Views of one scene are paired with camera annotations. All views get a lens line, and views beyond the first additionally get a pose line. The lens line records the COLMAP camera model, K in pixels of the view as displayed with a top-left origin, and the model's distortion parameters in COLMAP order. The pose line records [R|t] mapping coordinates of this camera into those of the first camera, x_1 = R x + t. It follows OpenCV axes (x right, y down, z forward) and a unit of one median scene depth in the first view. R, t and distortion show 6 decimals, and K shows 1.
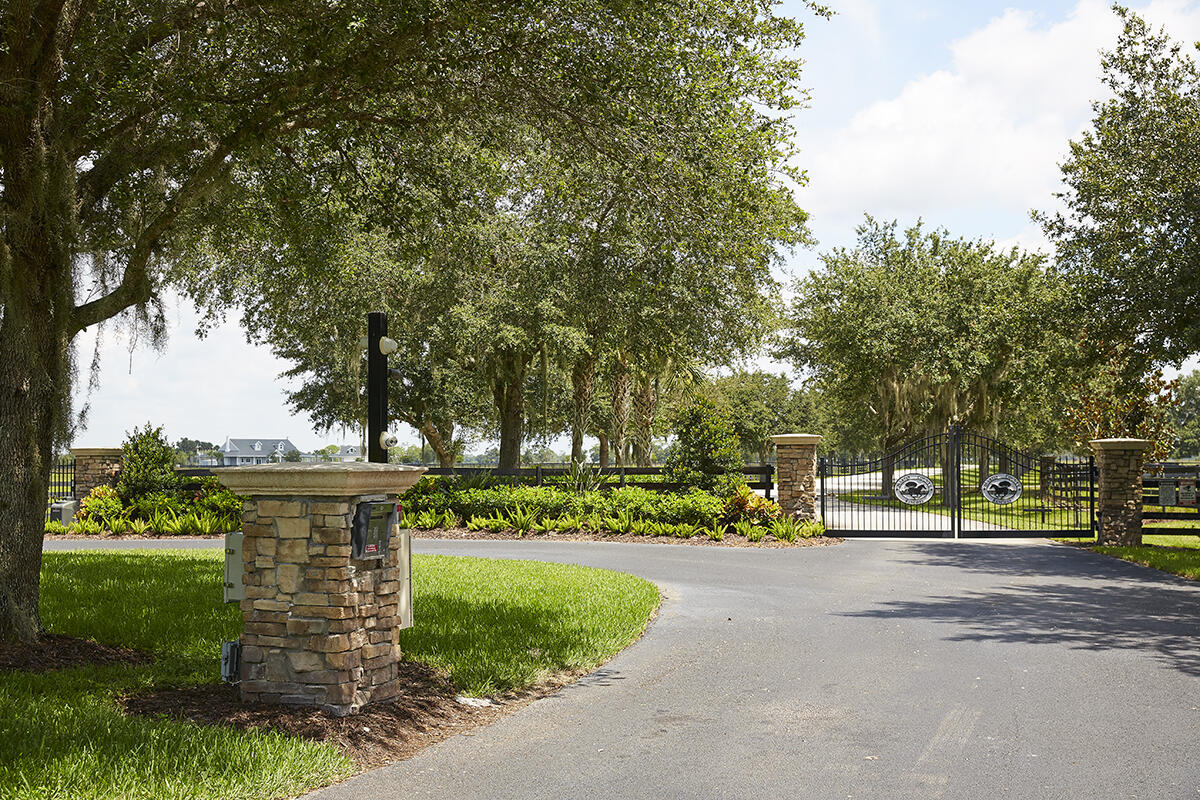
lens RADIAL K [[1565.7, 0, 600.2], [0, 1565.7, 401.2], [0, 0, 1]] dist [-0.028465, 0.000000]
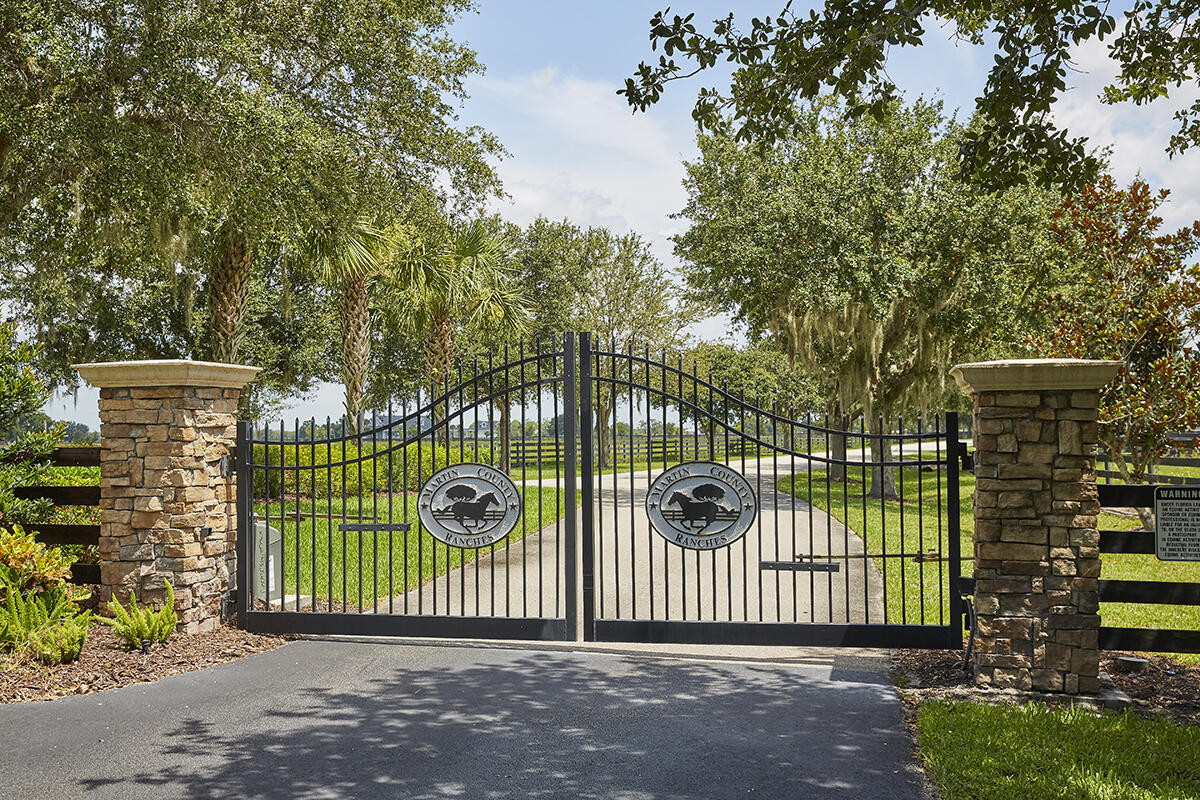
lens RADIAL K [[1344.1, 0, 599.7], [0, 1344.1, 399.7], [0, 0, 1]] dist [0.046871, 0.000000]
pose [[0.996199, -0.007480, -0.086781, 0.260575], [0.008608, 0.999883, 0.012635, 0.027619], [0.086676, -0.013334, 0.996147, 0.689683]]
